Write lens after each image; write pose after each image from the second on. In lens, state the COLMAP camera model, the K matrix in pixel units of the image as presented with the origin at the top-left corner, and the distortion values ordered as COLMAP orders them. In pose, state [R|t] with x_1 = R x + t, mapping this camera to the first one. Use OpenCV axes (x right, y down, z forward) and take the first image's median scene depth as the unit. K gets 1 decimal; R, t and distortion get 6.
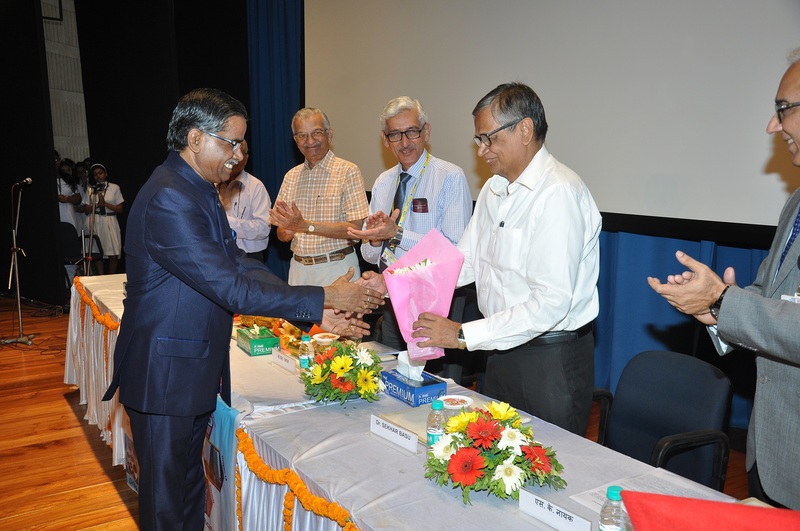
lens RADIAL K [[755.5, 0, 400.0], [0, 755.5, 265.5], [0, 0, 1]] dist [-0.009880, 0.008918]
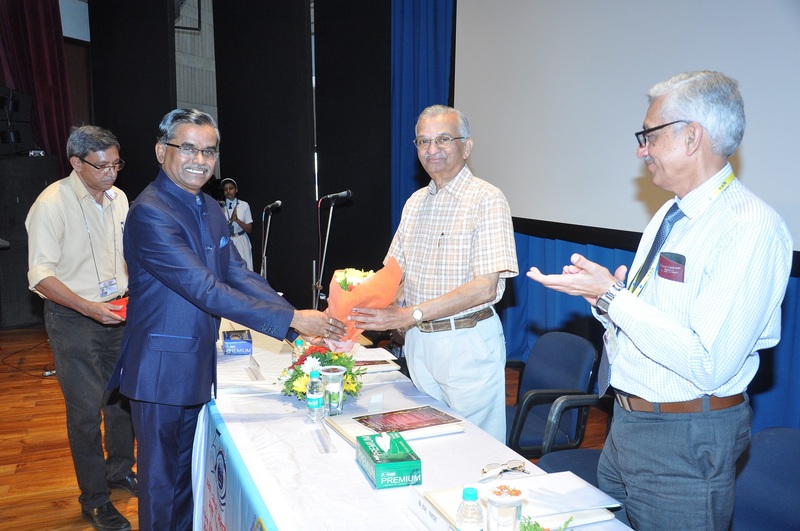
lens RADIAL K [[750.5, 0, 400.0], [0, 750.5, 265.5], [0, 0, 1]] dist [-0.018322, -0.002155]
pose [[0.983727, 0.033095, -0.176595, -0.088854], [-0.037333, 0.999088, -0.020728, -0.066651], [0.175748, 0.026984, 0.984065, 0.465865]]
